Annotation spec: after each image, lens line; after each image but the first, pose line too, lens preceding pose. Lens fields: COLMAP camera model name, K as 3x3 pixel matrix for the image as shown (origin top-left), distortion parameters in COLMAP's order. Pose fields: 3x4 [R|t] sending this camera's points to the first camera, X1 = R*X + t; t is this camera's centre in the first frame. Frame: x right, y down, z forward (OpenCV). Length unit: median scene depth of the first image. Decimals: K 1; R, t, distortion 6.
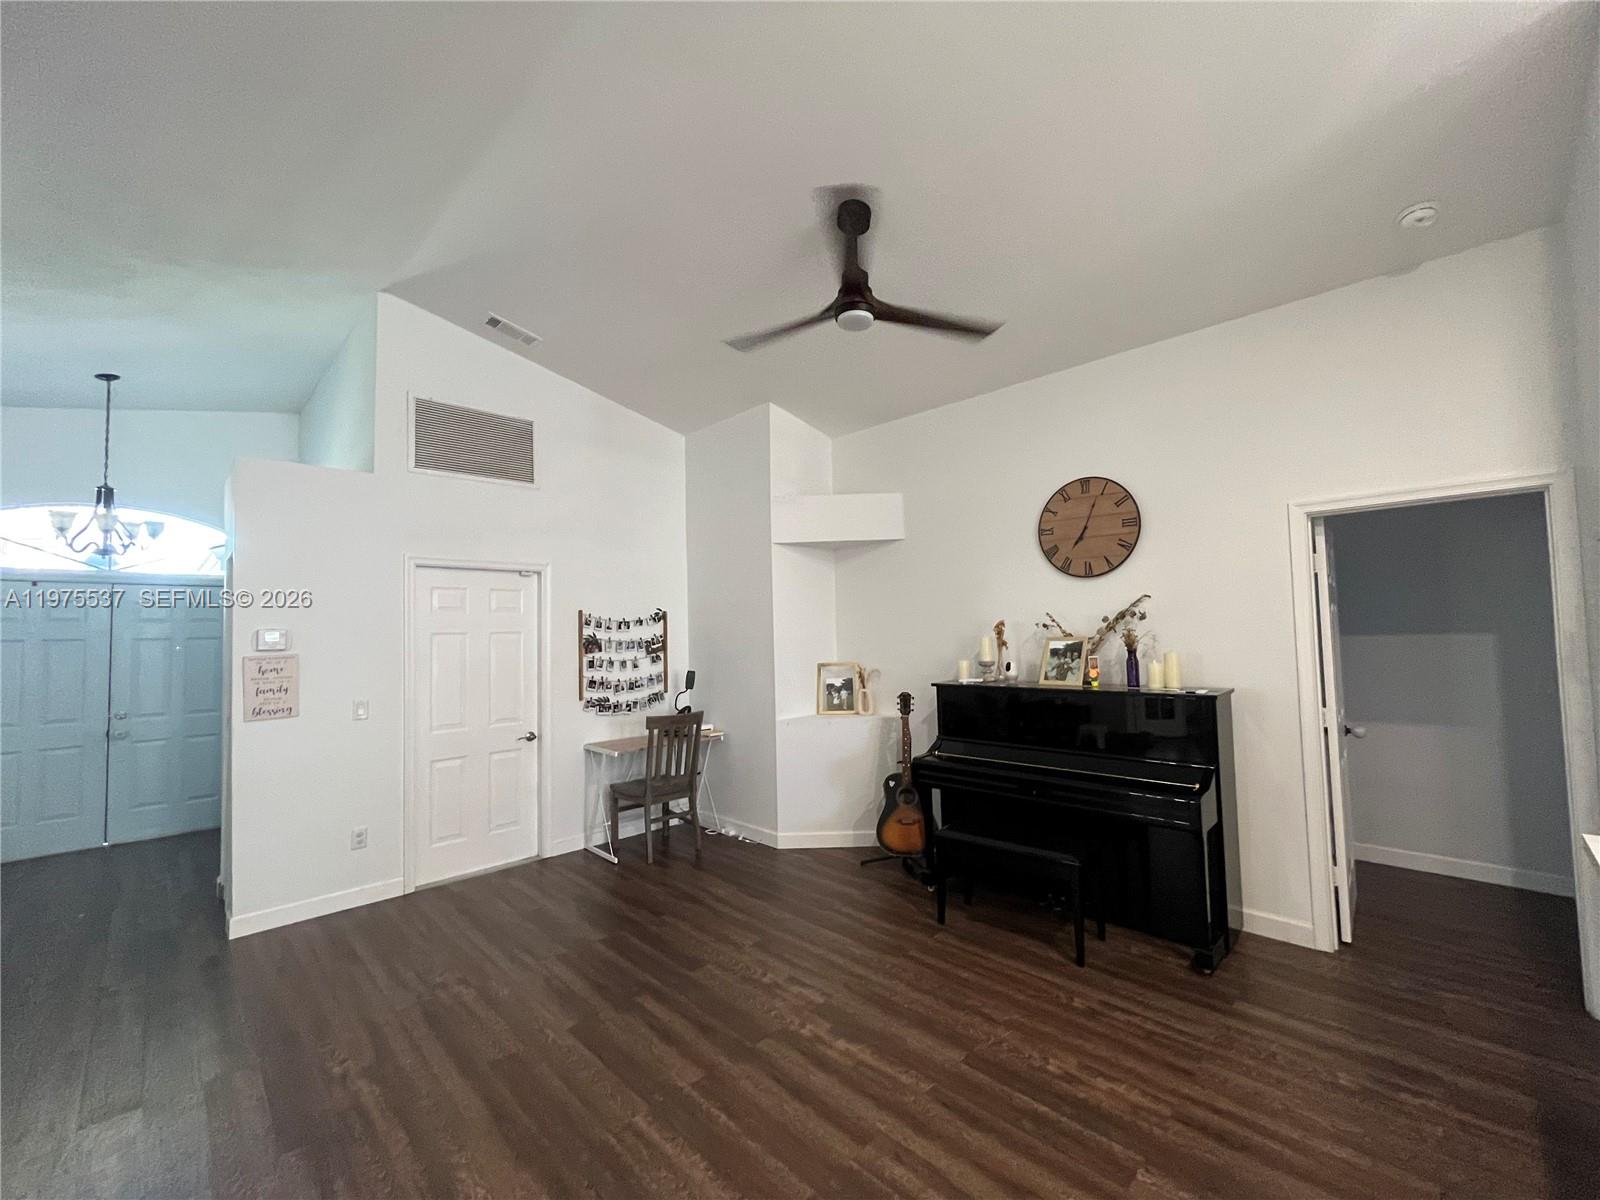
lens RADIAL K [[645.0, 0, 806.4], [0, 645.0, 597.7], [0, 0, 1]] dist [-0.002522, -0.000566]
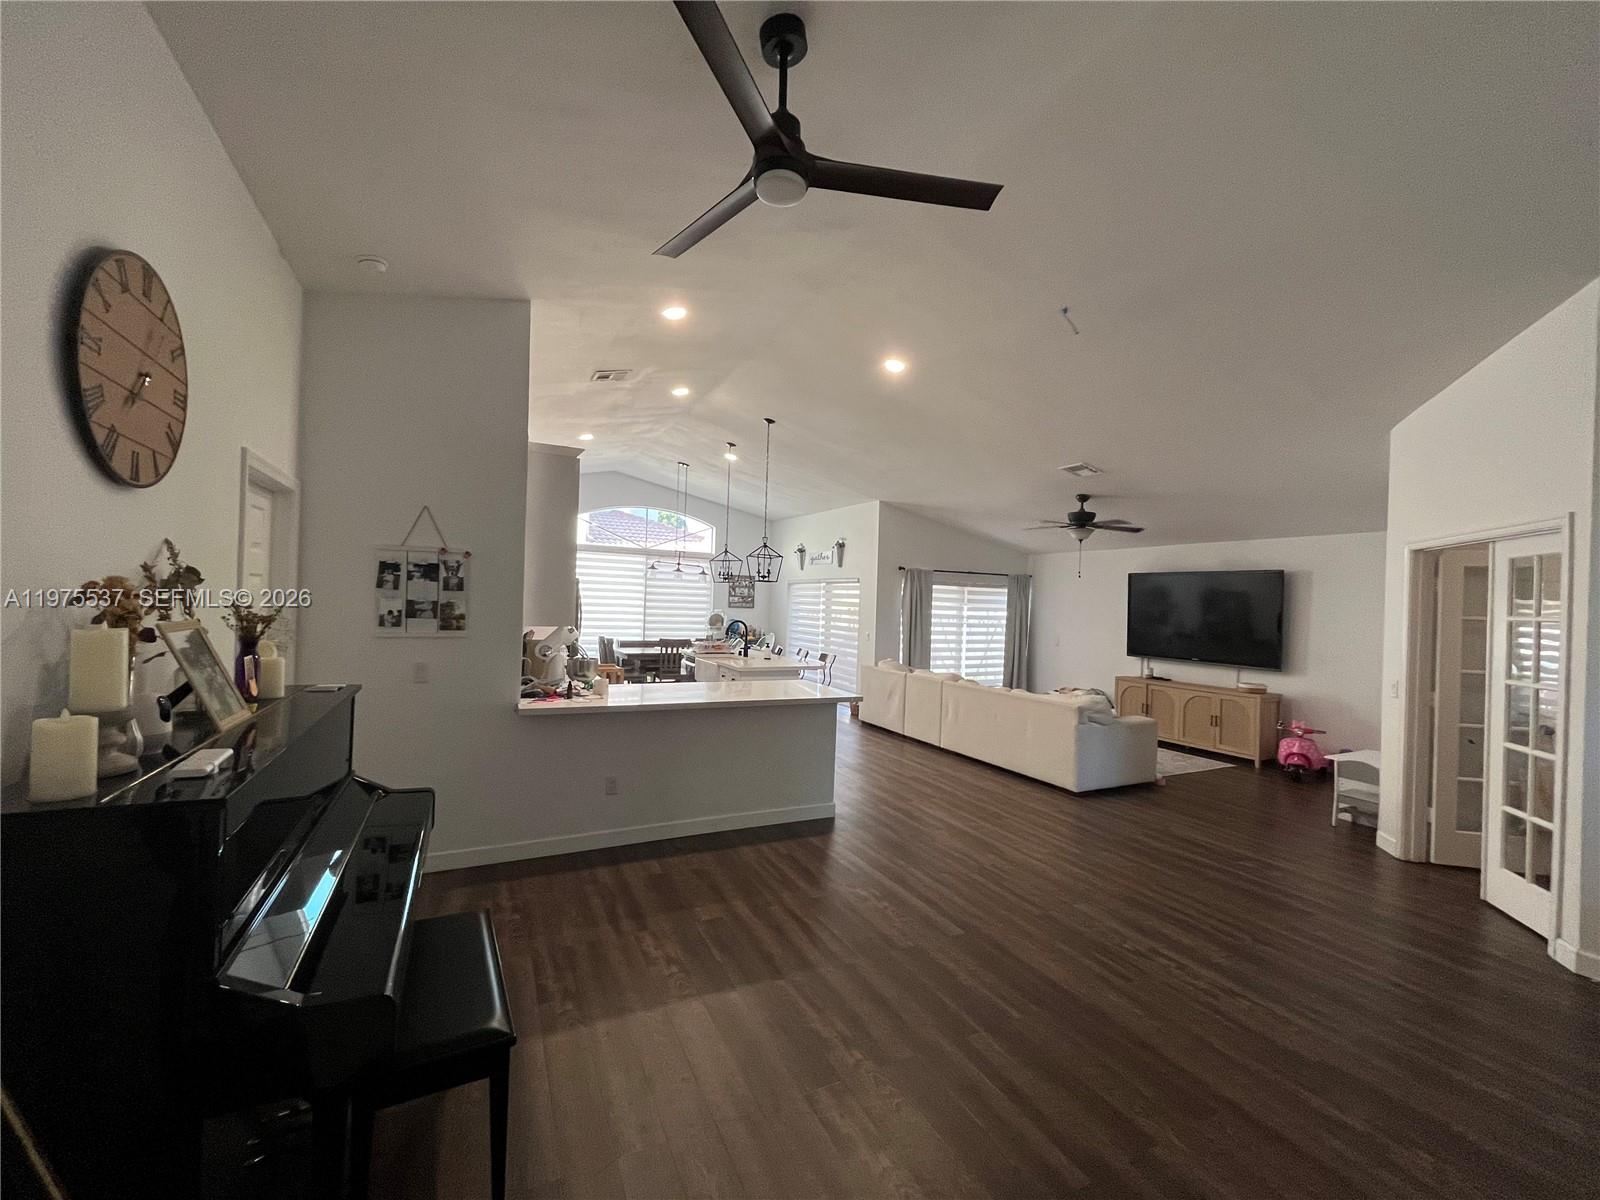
lens RADIAL K [[645.0, 0, 805.9], [0, 645.0, 602.9], [0, 0, 1]] dist [-0.002522, -0.000566]
pose [[-0.947239, -0.009610, 0.320383, -0.246989], [-0.029580, 0.997906, -0.057523, 0.101558], [-0.319160, -0.063965, -0.945540, 2.176018]]
